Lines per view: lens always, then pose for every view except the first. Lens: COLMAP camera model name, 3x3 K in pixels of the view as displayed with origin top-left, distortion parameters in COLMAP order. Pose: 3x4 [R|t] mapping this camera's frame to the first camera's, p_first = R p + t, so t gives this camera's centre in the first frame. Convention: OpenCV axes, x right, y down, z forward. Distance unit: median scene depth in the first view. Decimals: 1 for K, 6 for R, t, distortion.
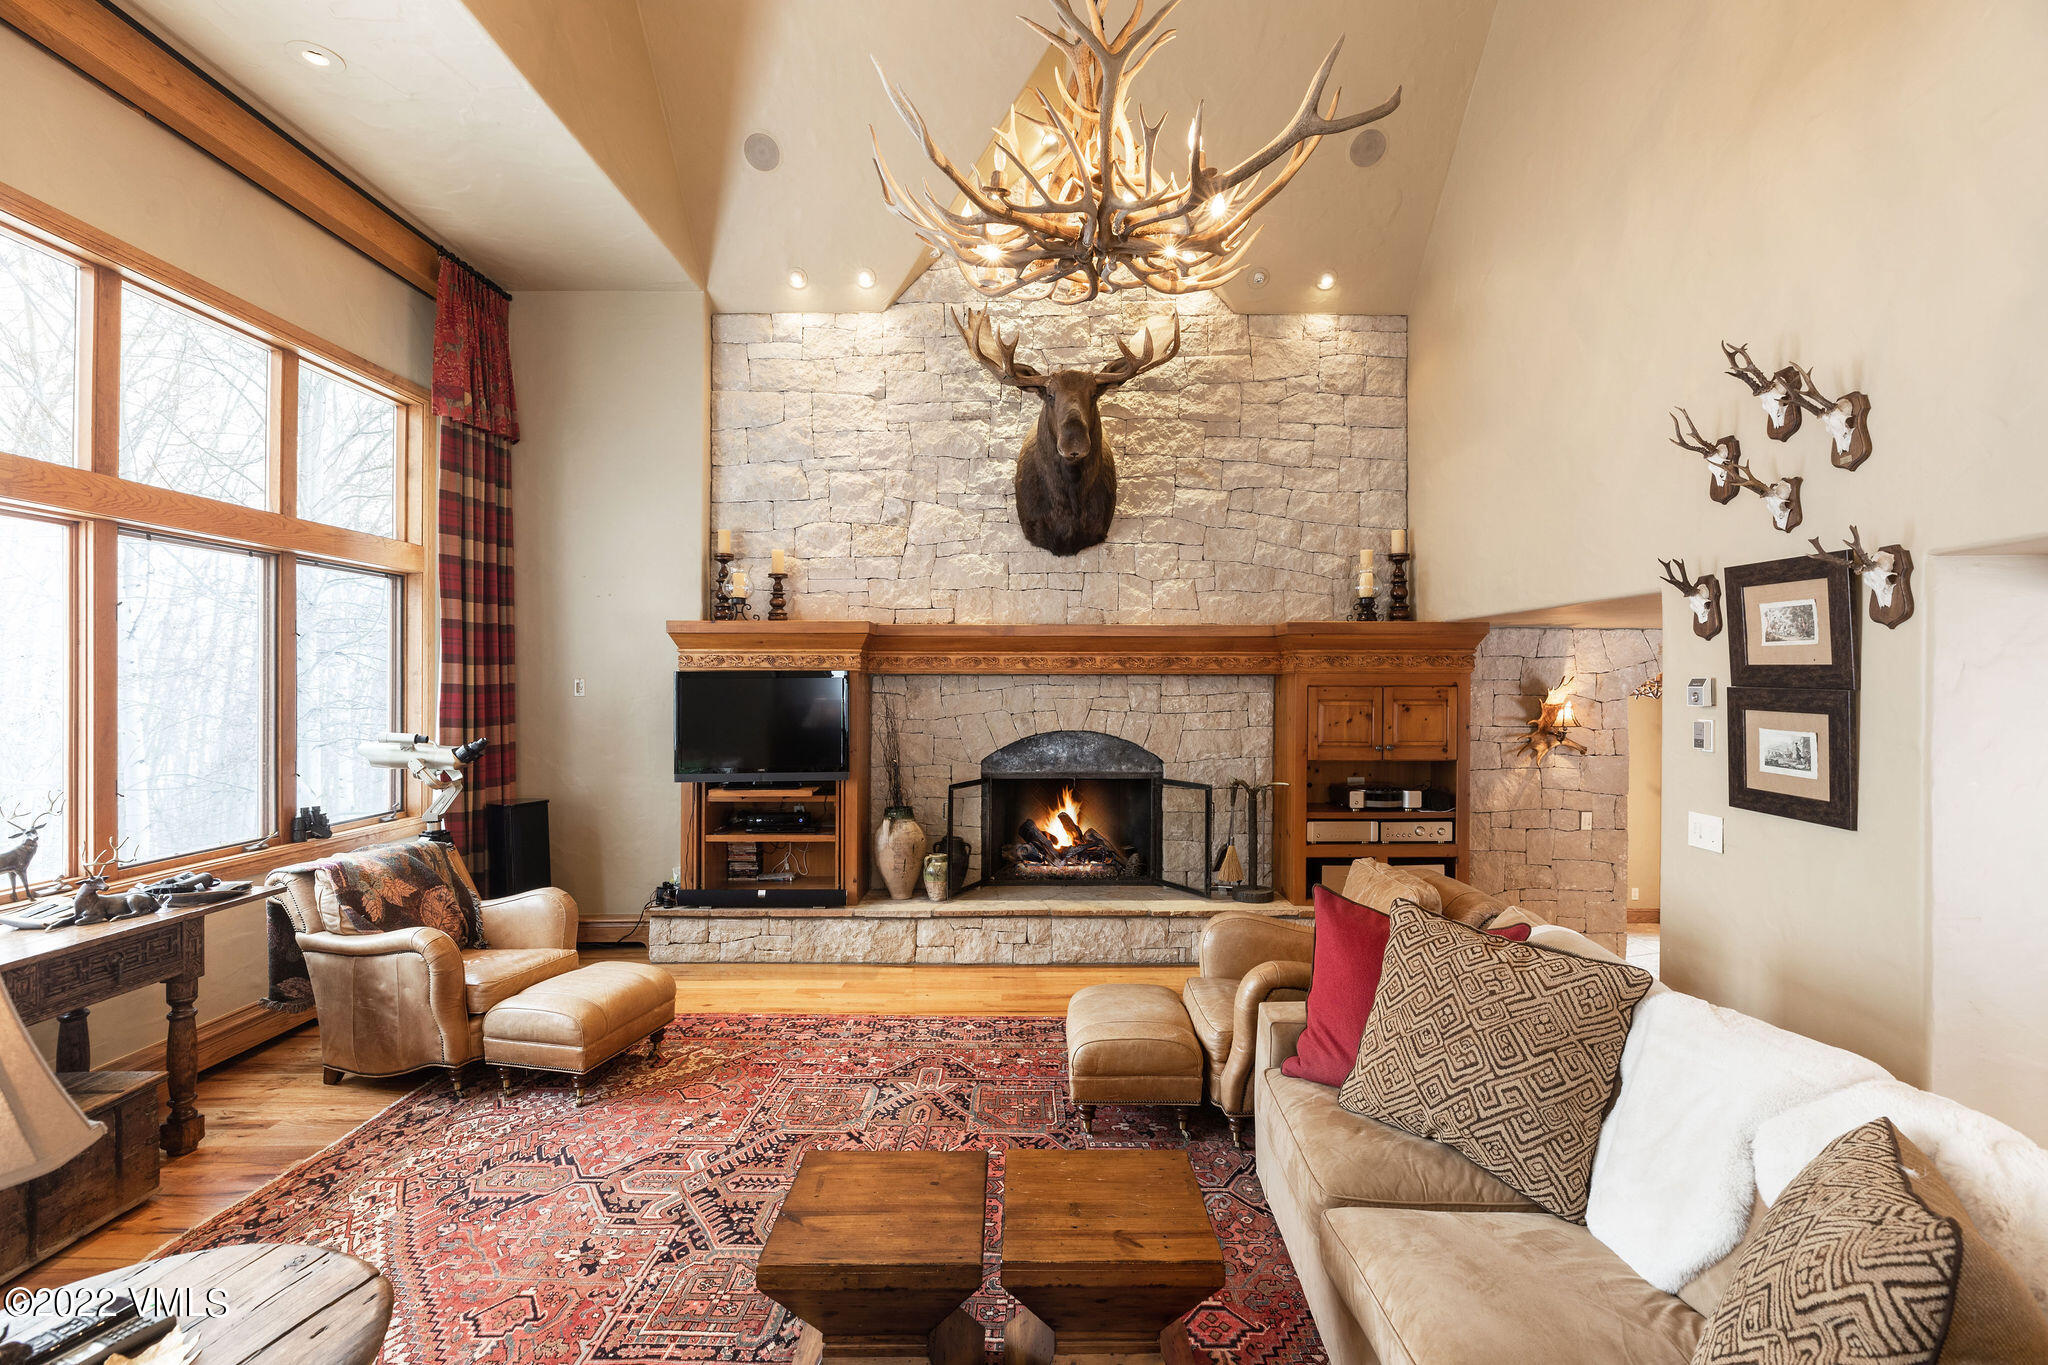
lens RADIAL K [[923.0, 0, 1030.3], [0, 923.0, 670.2], [0, 0, 1]] dist [-0.015984, 0.000090]
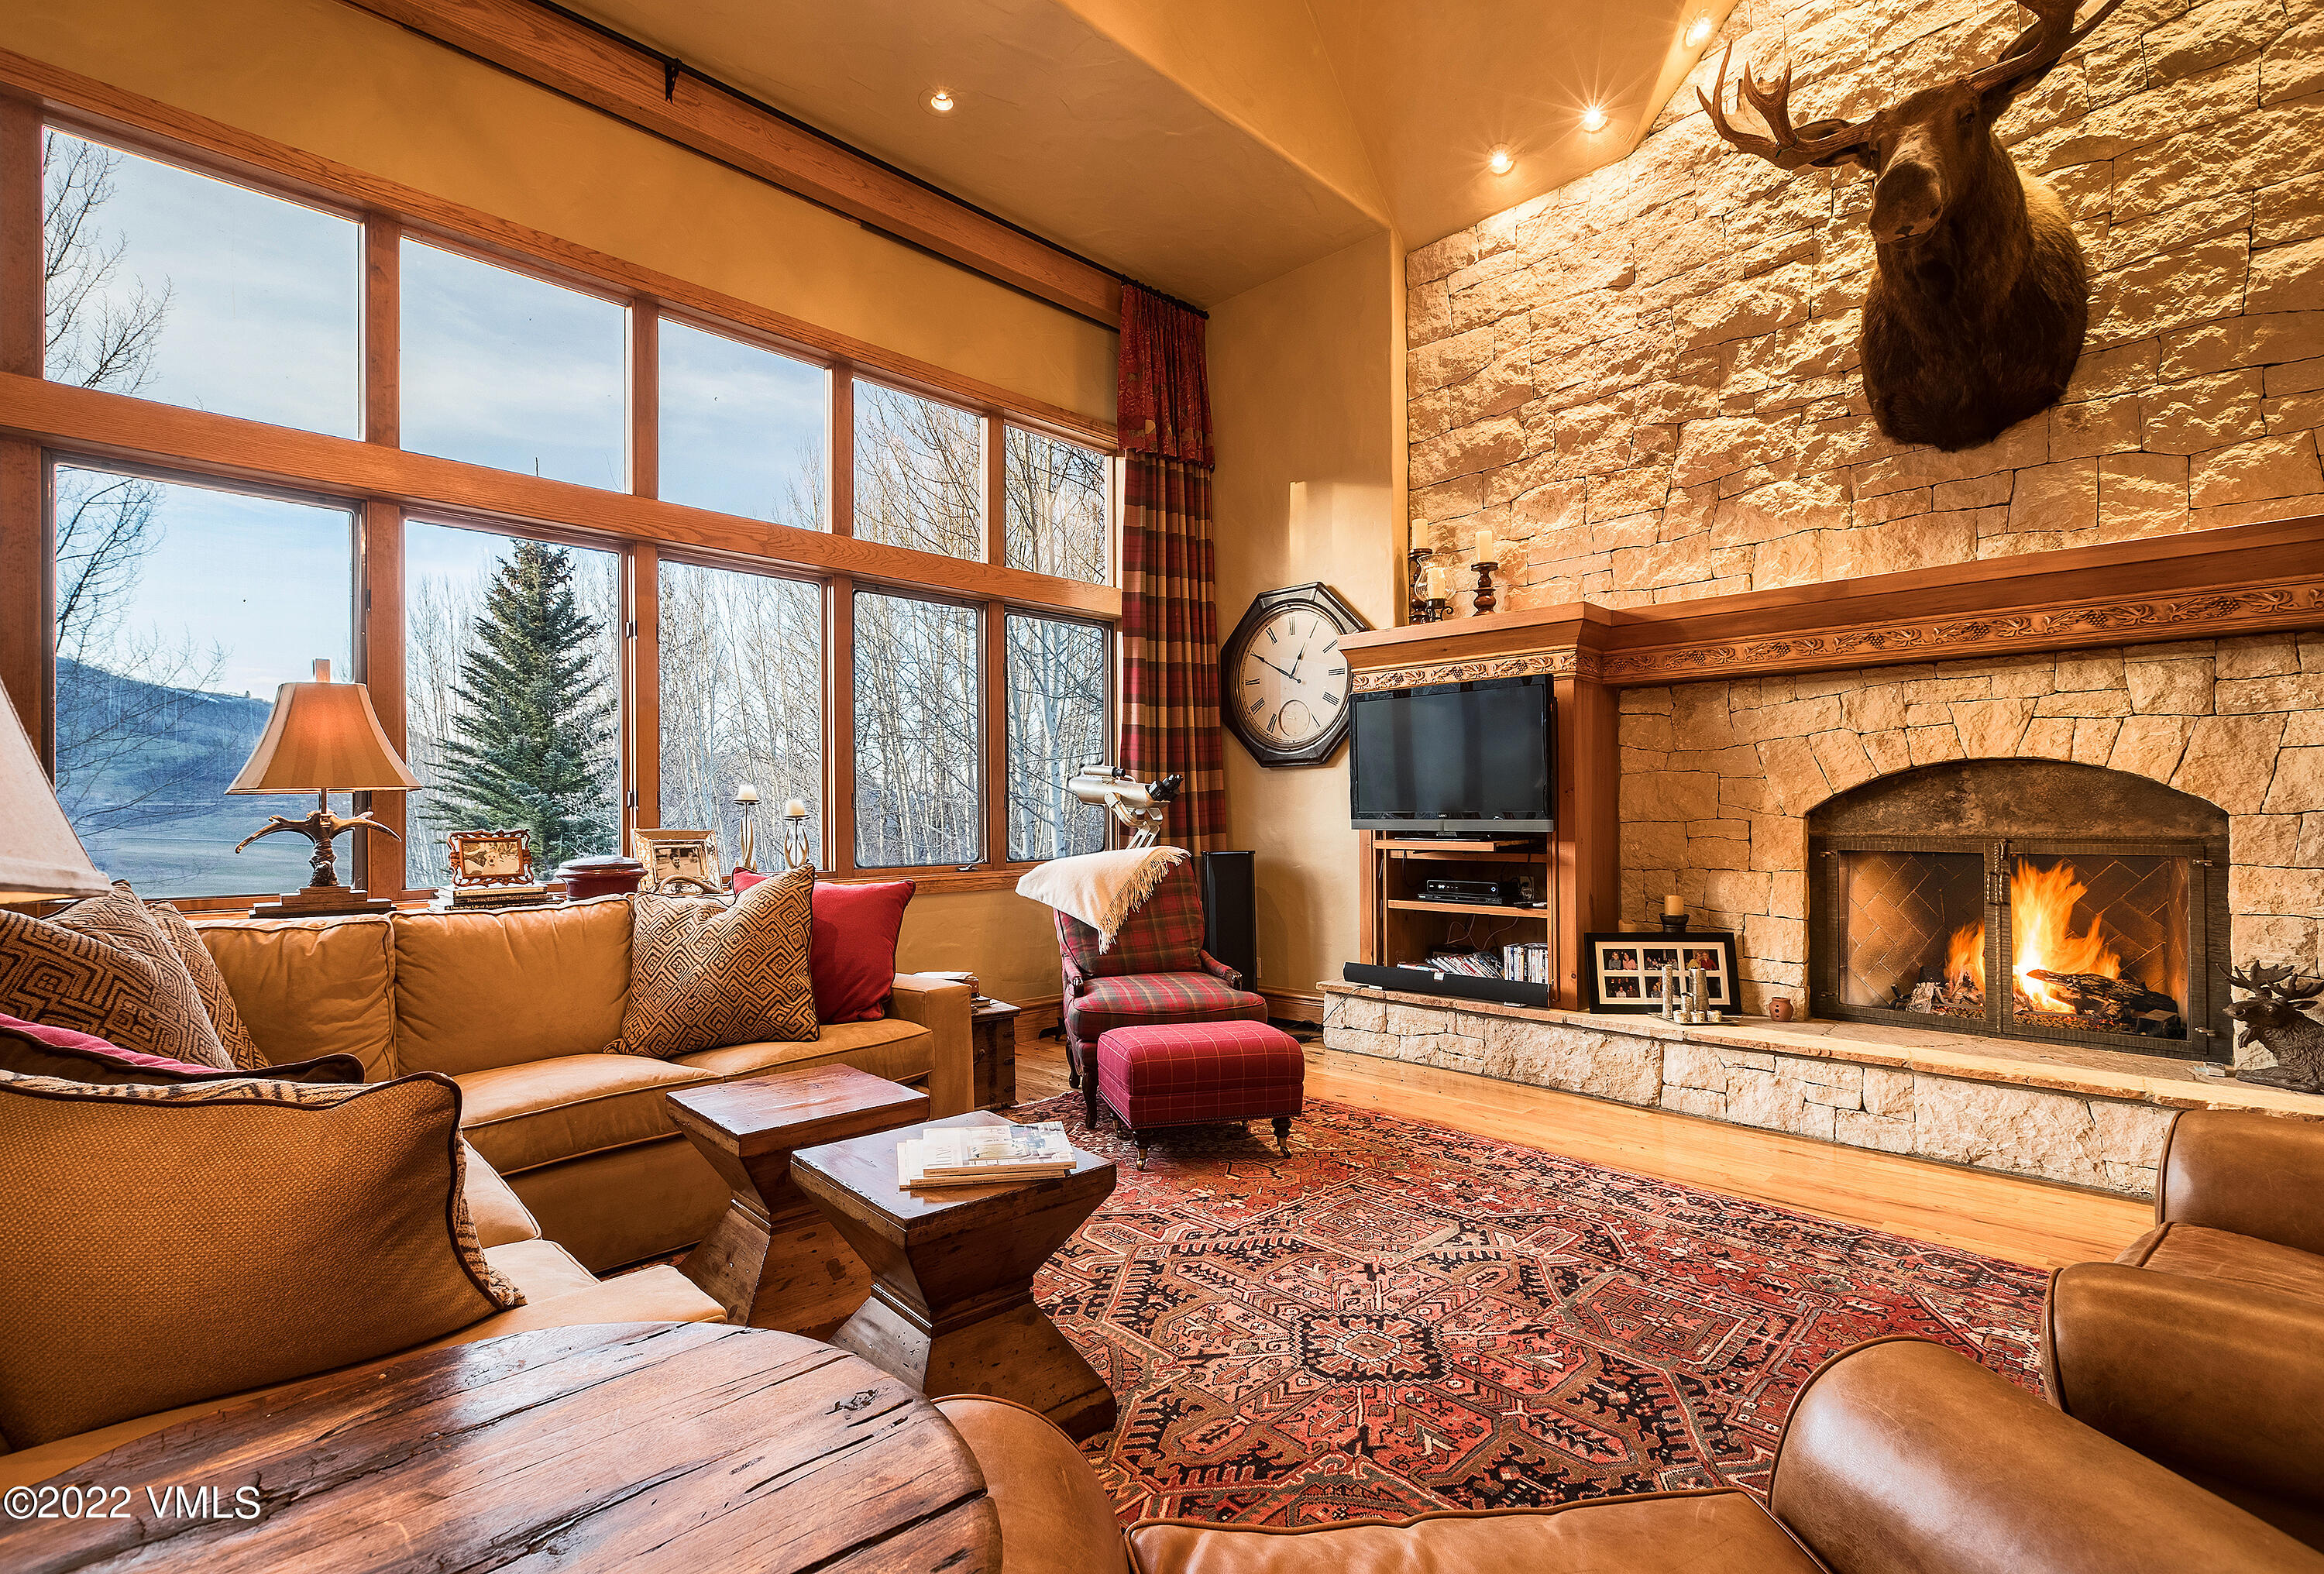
lens RADIAL K [[1073.5, 0, 1122.6], [0, 1073.5, 806.1], [0, 0, 1]] dist [-0.001003, -0.001103]
pose [[0.692315, -0.008850, -0.721541, 0.165778], [0.014156, 0.999899, 0.001319, 0.095436], [0.721456, -0.011127, 0.692371, 0.191030]]
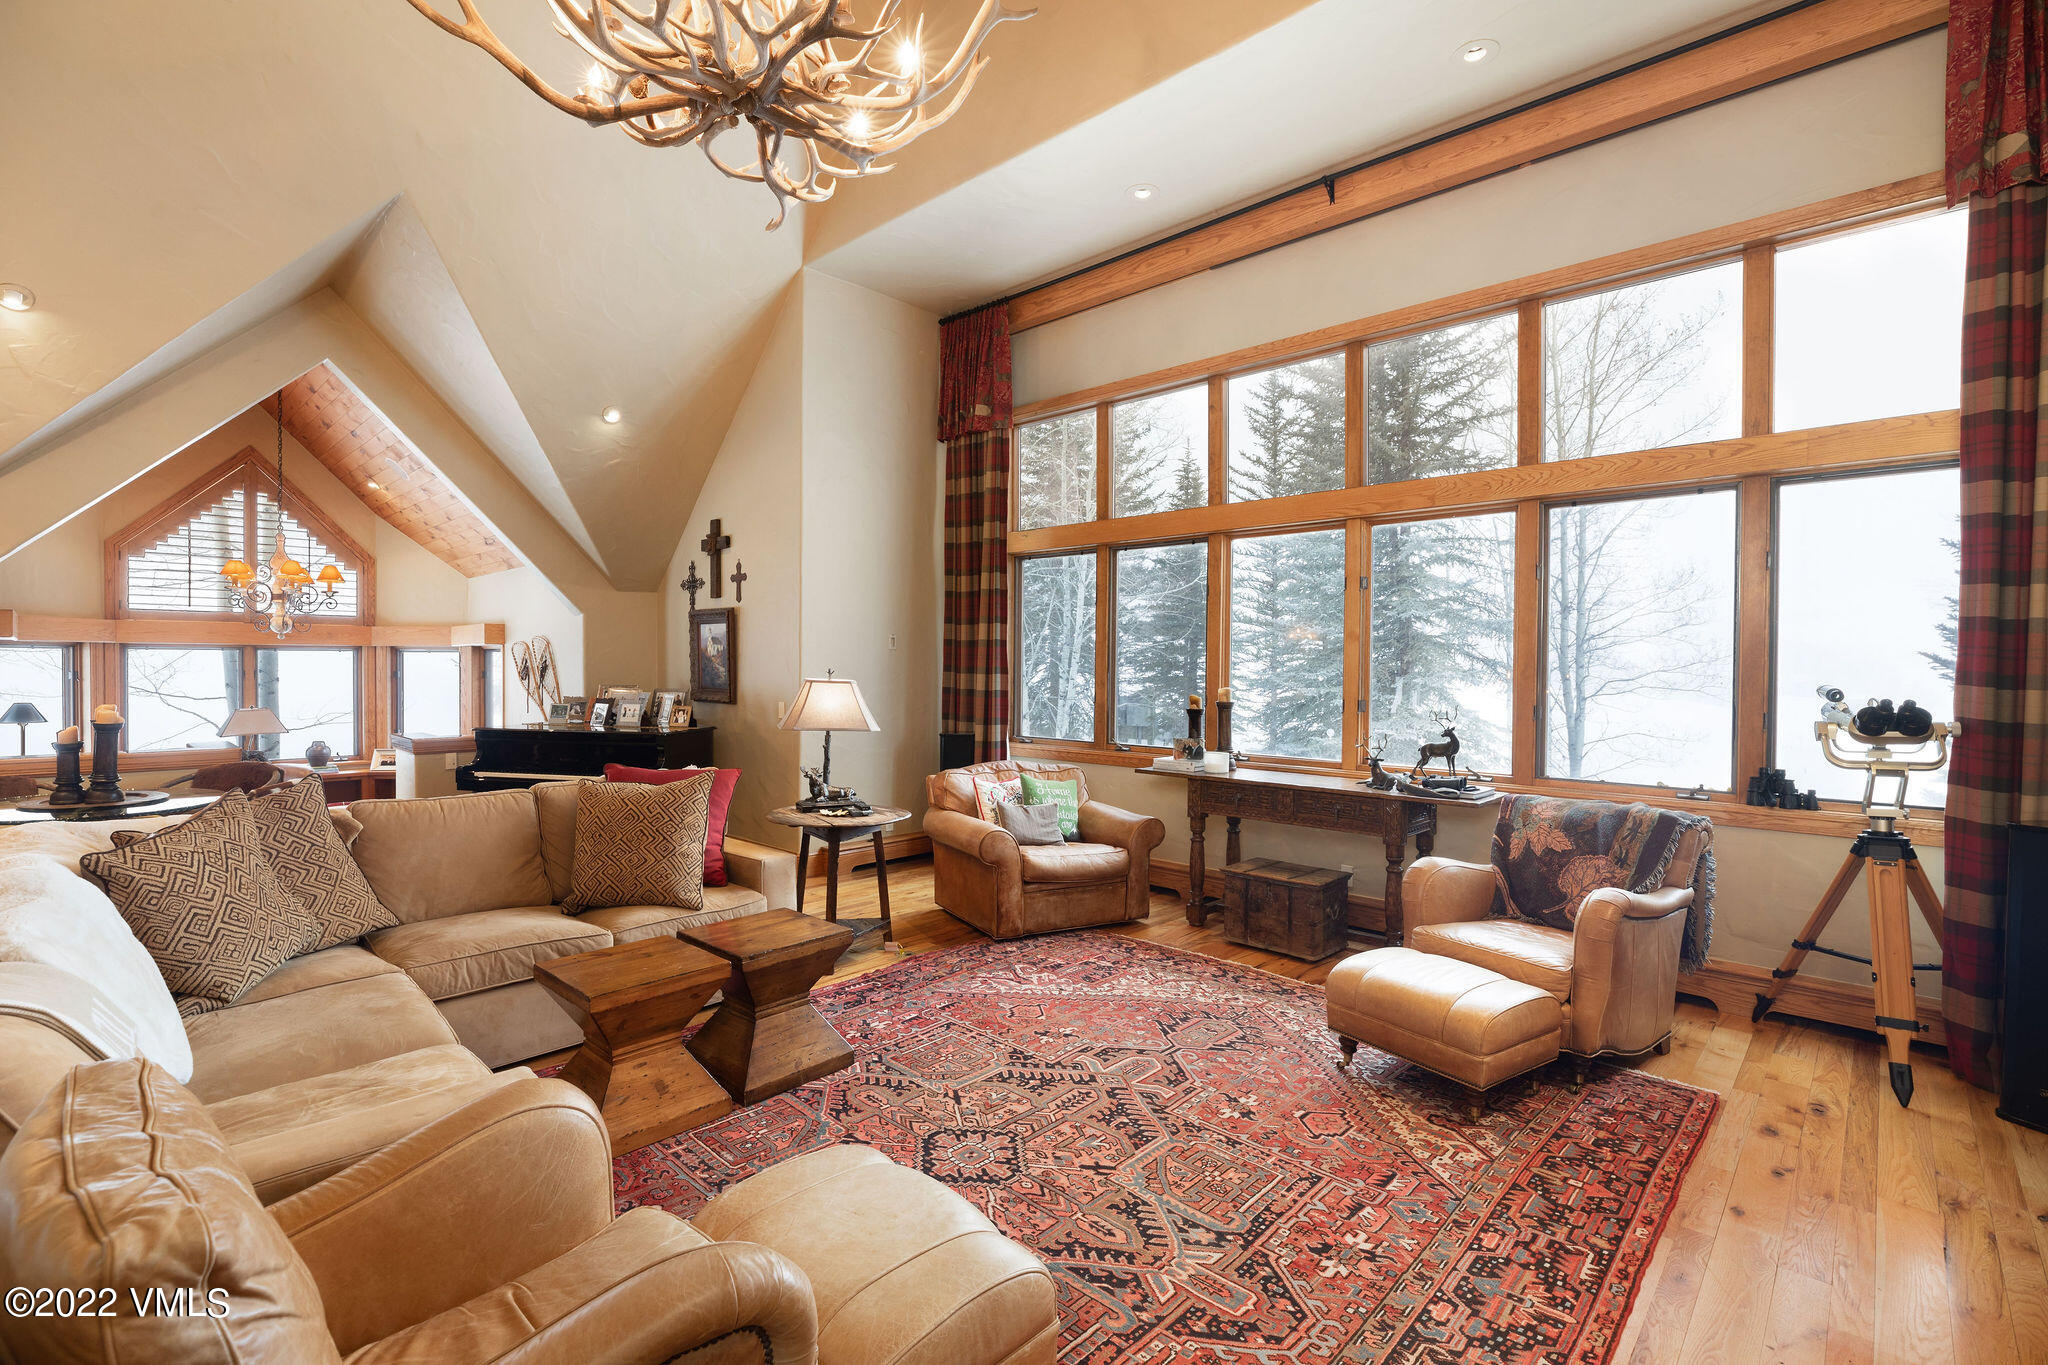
lens RADIAL K [[923.0, 0, 1030.3], [0, 923.0, 670.2], [0, 0, 1]] dist [-0.015984, 0.000090]
pose [[-0.682929, 0.006514, -0.730455, 0.271296], [0.008080, 0.999966, 0.001362, 0.043459], [0.730440, -0.004972, -0.682959, 0.938516]]
